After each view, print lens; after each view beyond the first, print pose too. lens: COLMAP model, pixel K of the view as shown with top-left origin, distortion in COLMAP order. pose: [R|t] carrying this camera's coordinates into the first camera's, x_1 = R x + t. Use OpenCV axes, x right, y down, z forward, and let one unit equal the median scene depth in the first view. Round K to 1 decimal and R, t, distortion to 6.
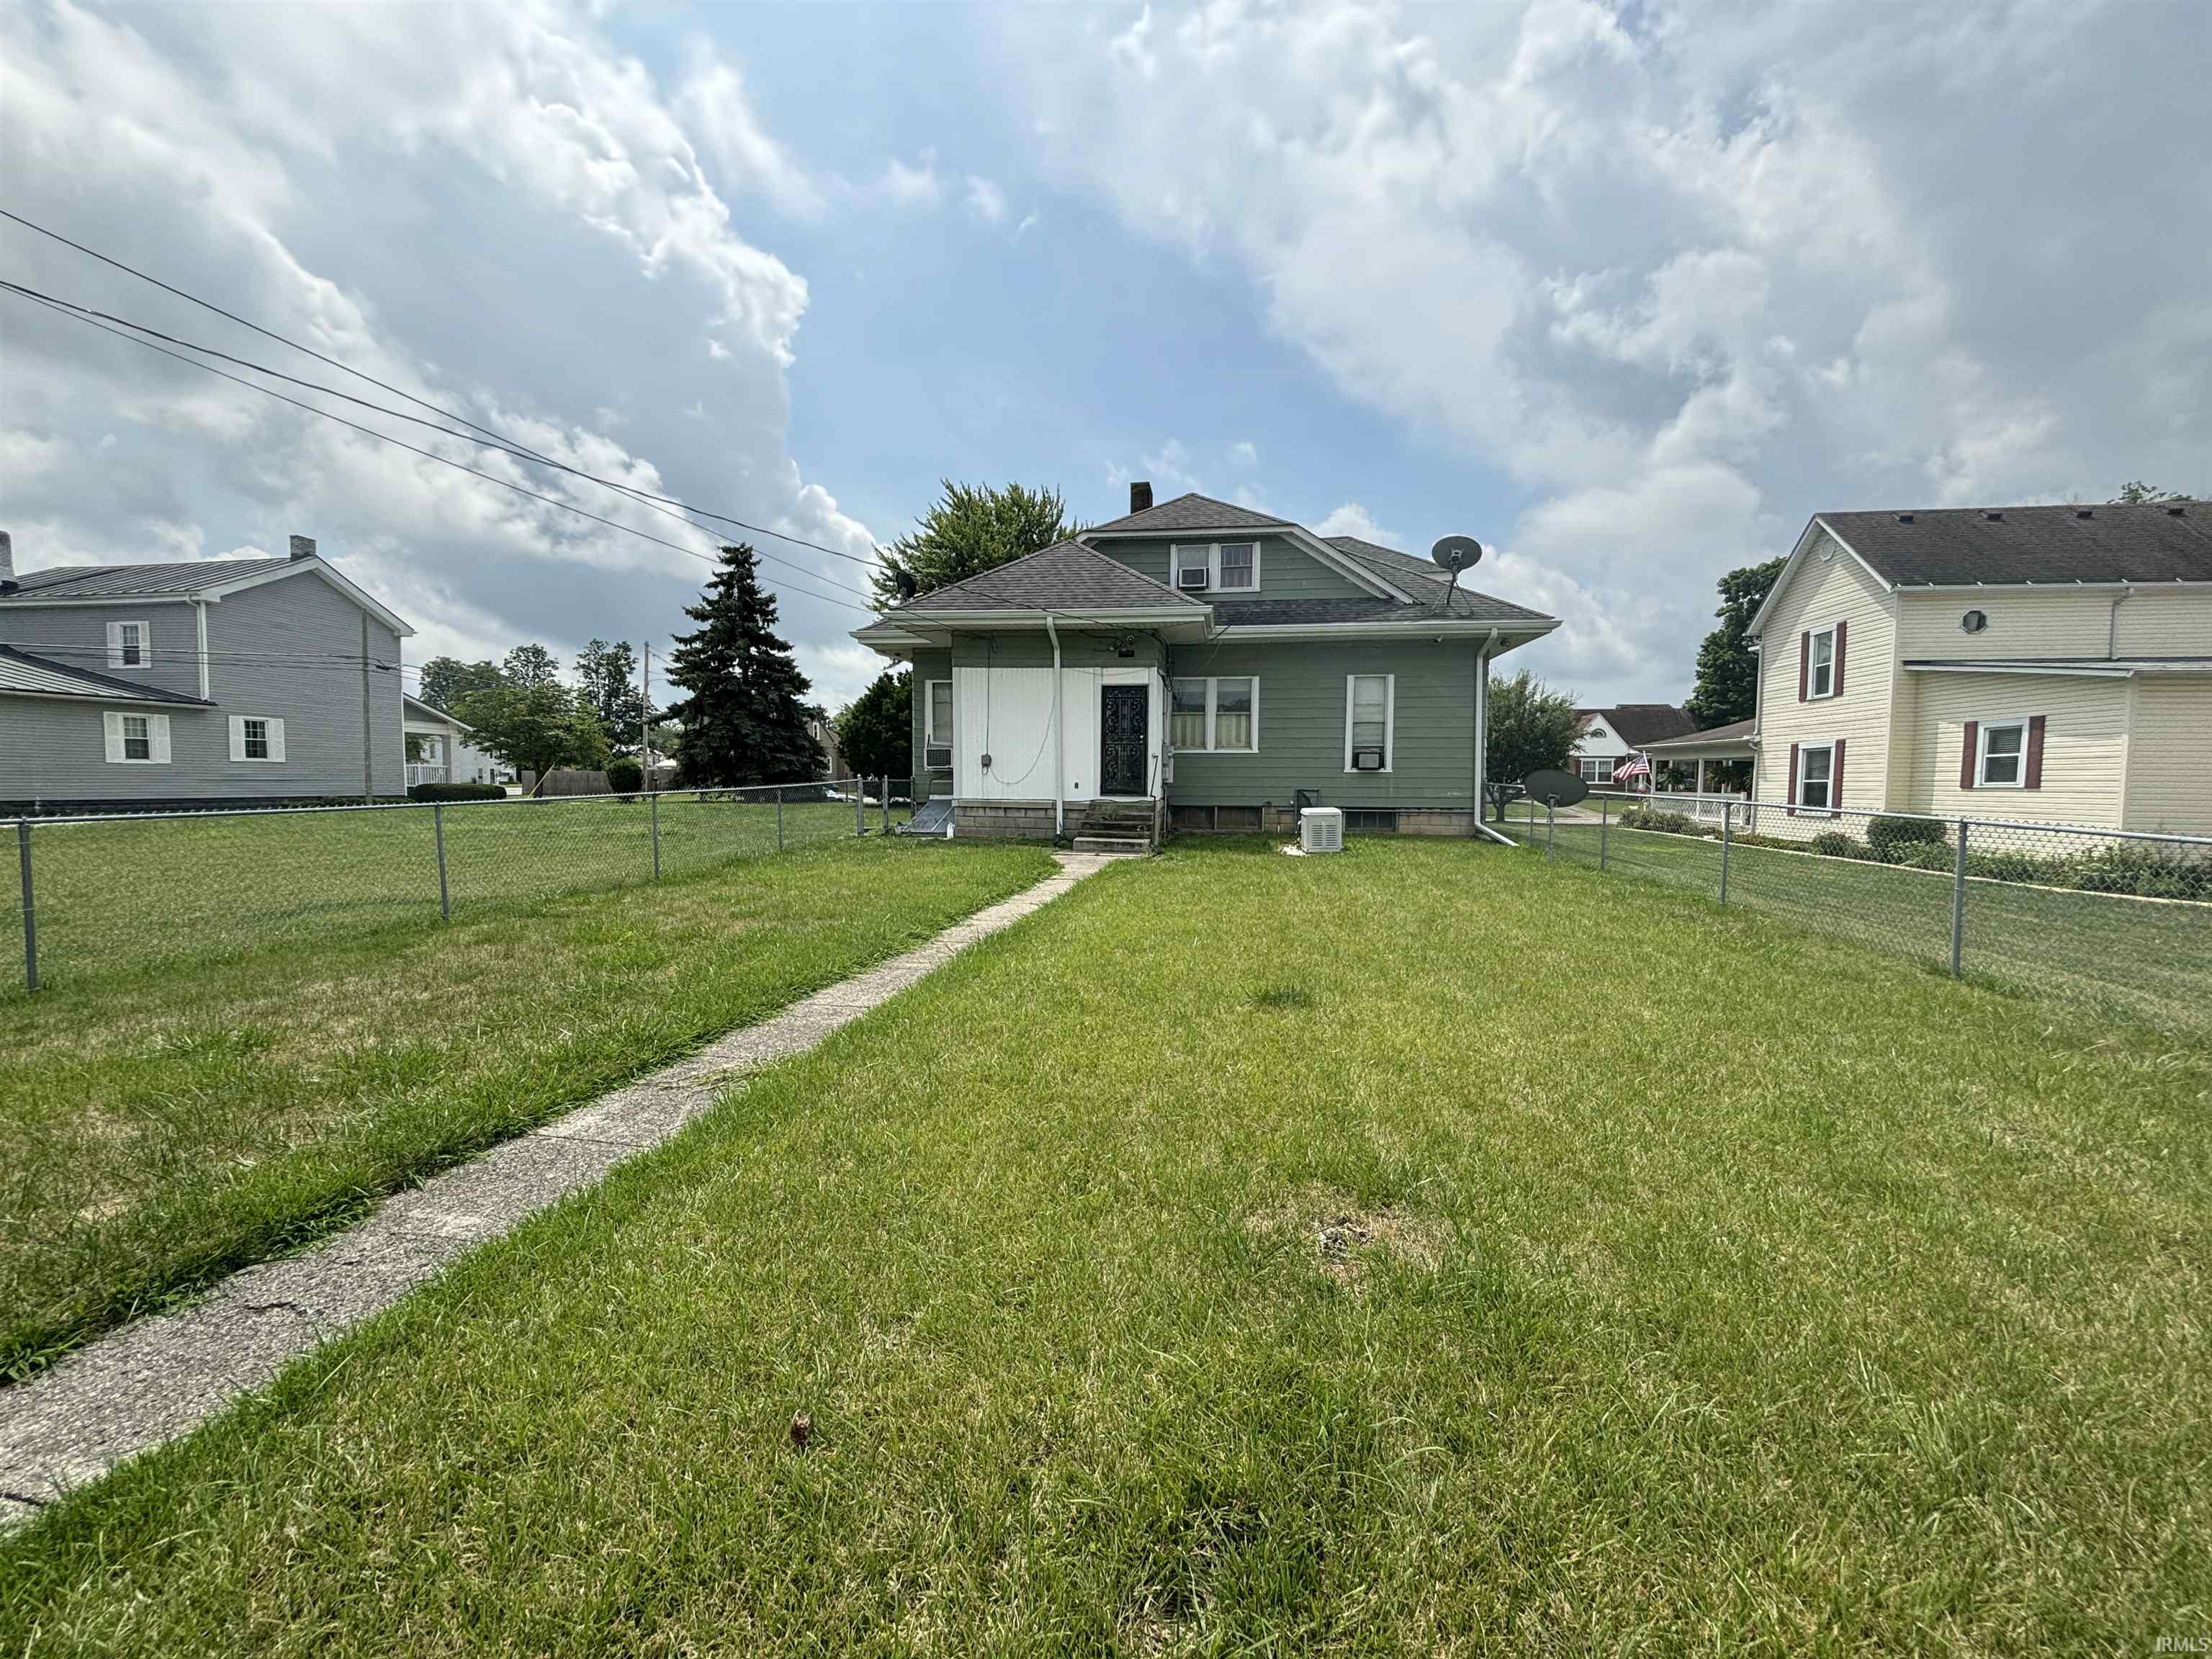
lens RADIAL K [[890.6, 0, 1106.2], [0, 890.6, 821.3], [0, 0, 1]] dist [0.001265, 0.000053]
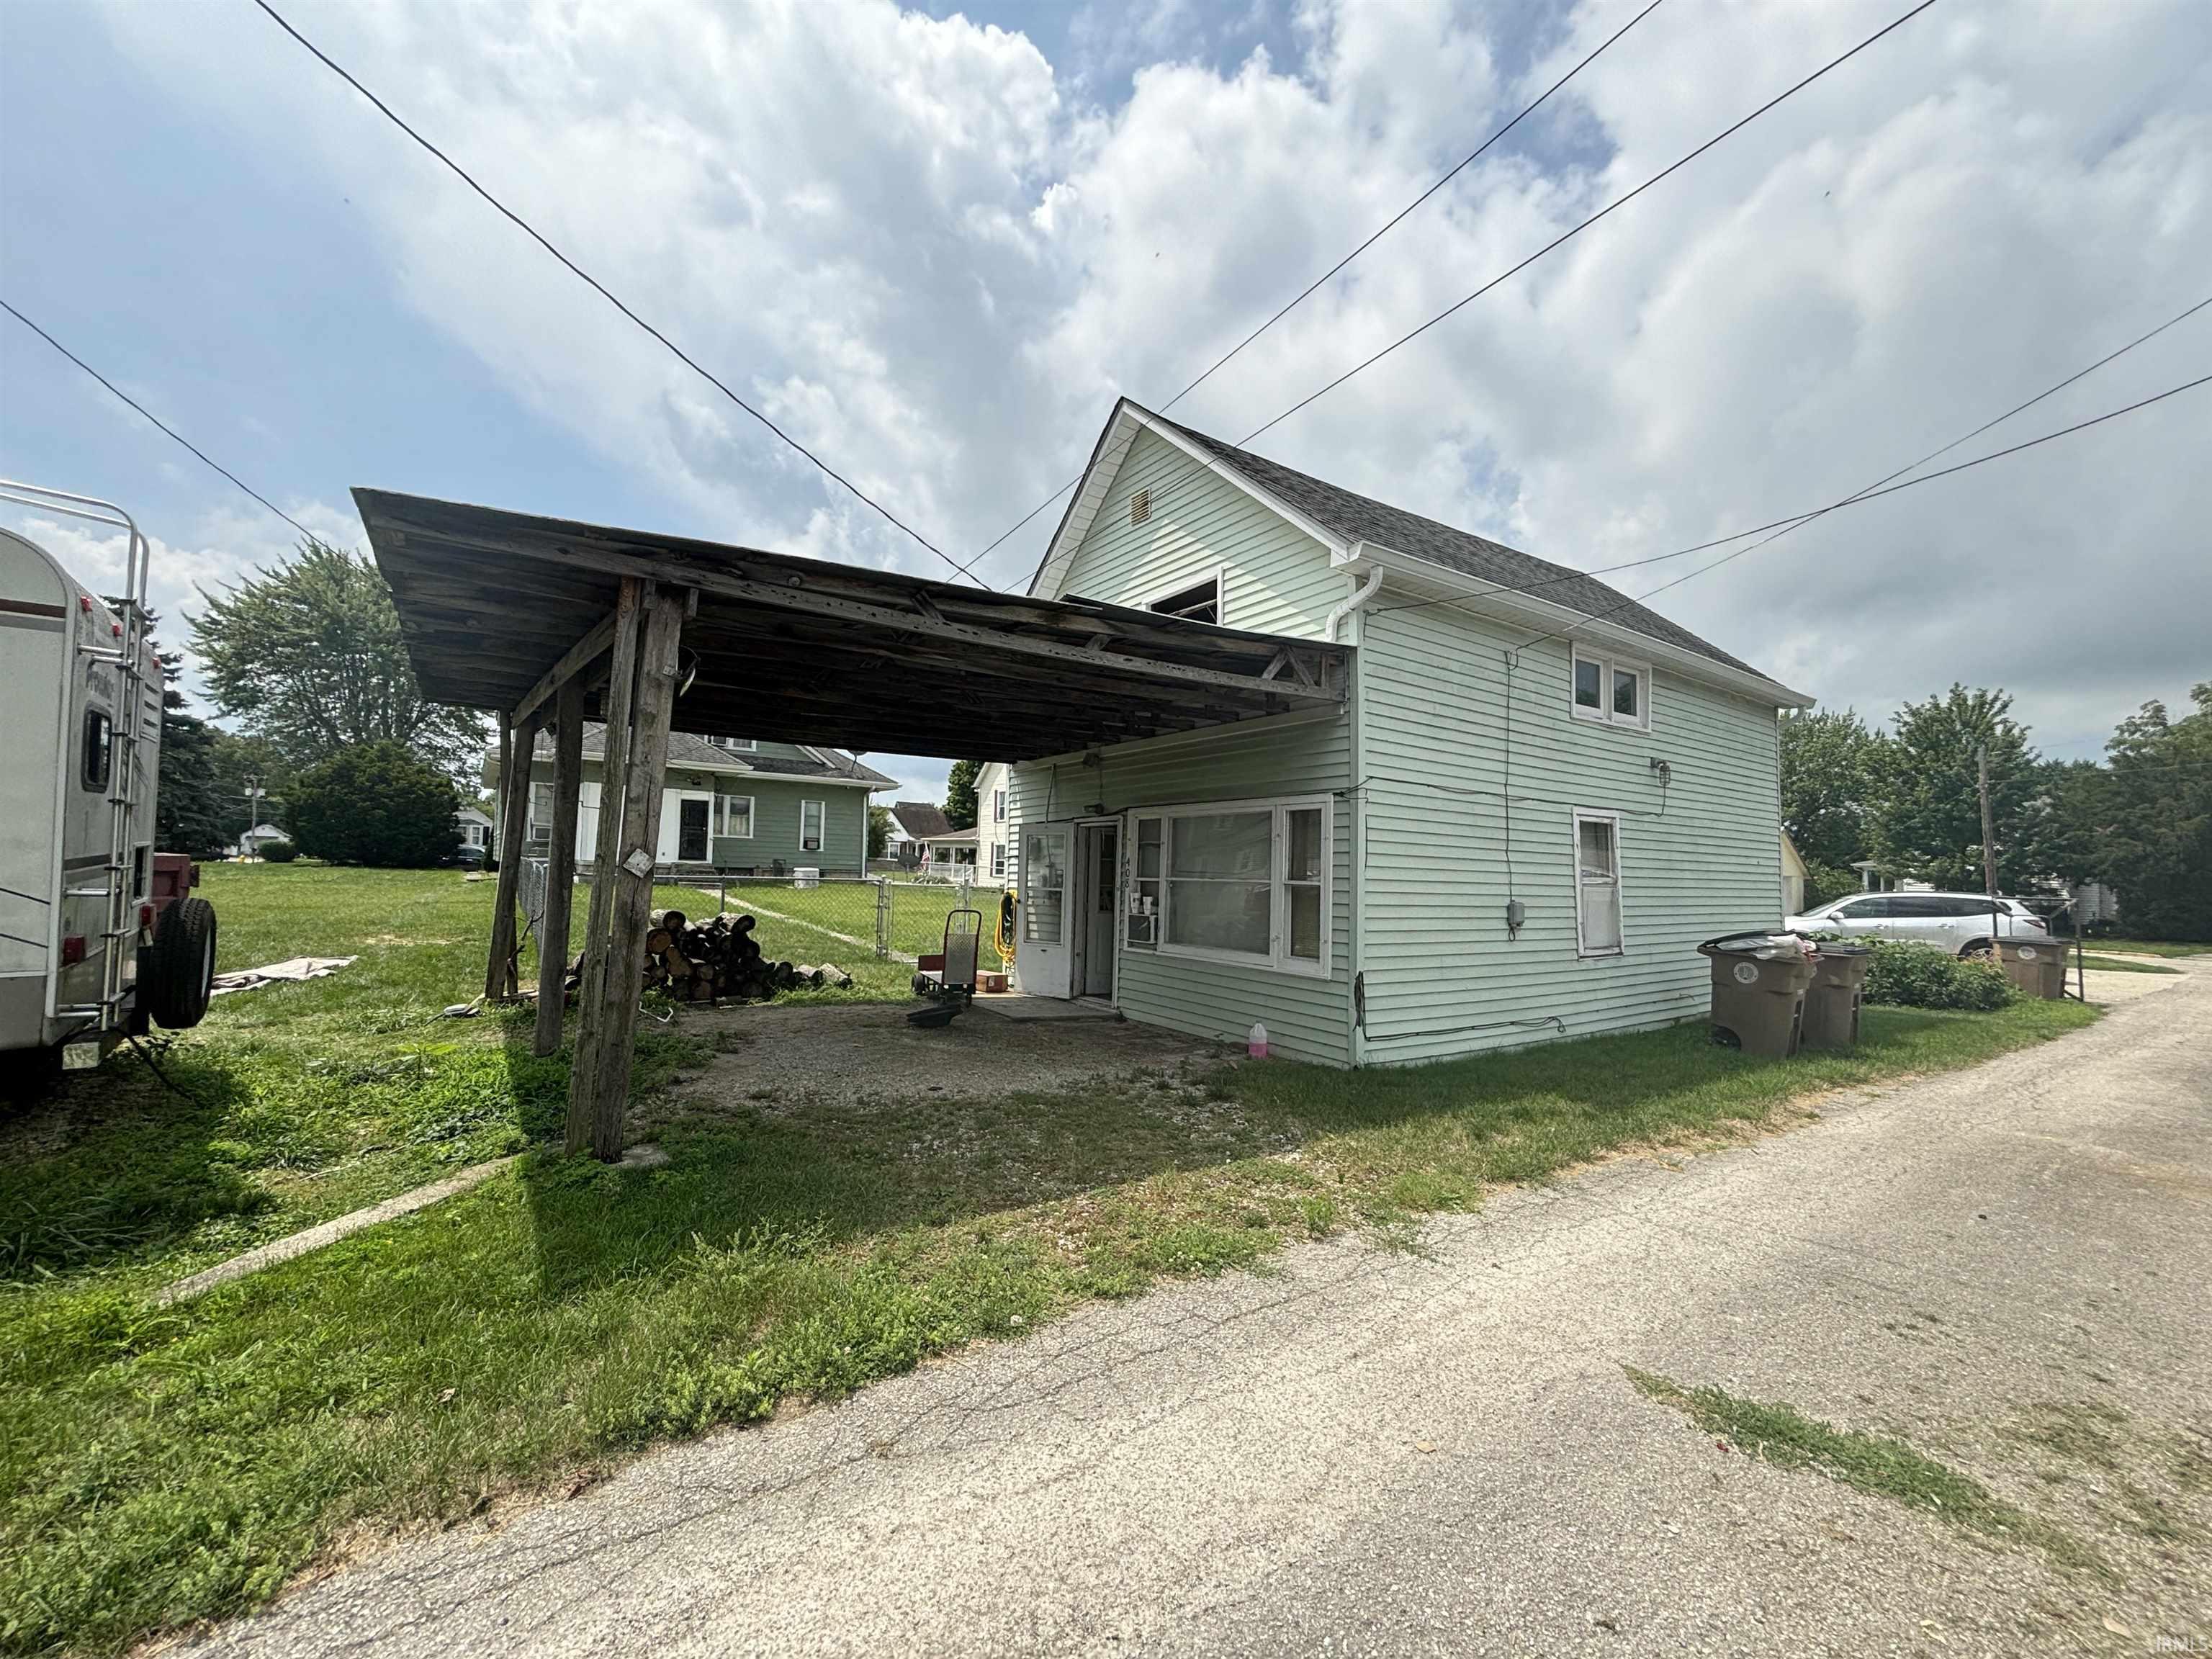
lens RADIAL K [[890.6, 0, 1106.9], [0, 890.6, 830.7], [0, 0, 1]] dist [0.001265, 0.000053]
pose [[0.717037, 0.042747, 0.695723, -0.544083], [0.007030, 0.997624, -0.068541, 0.034675], [-0.697000, 0.054037, 0.715033, -0.758324]]
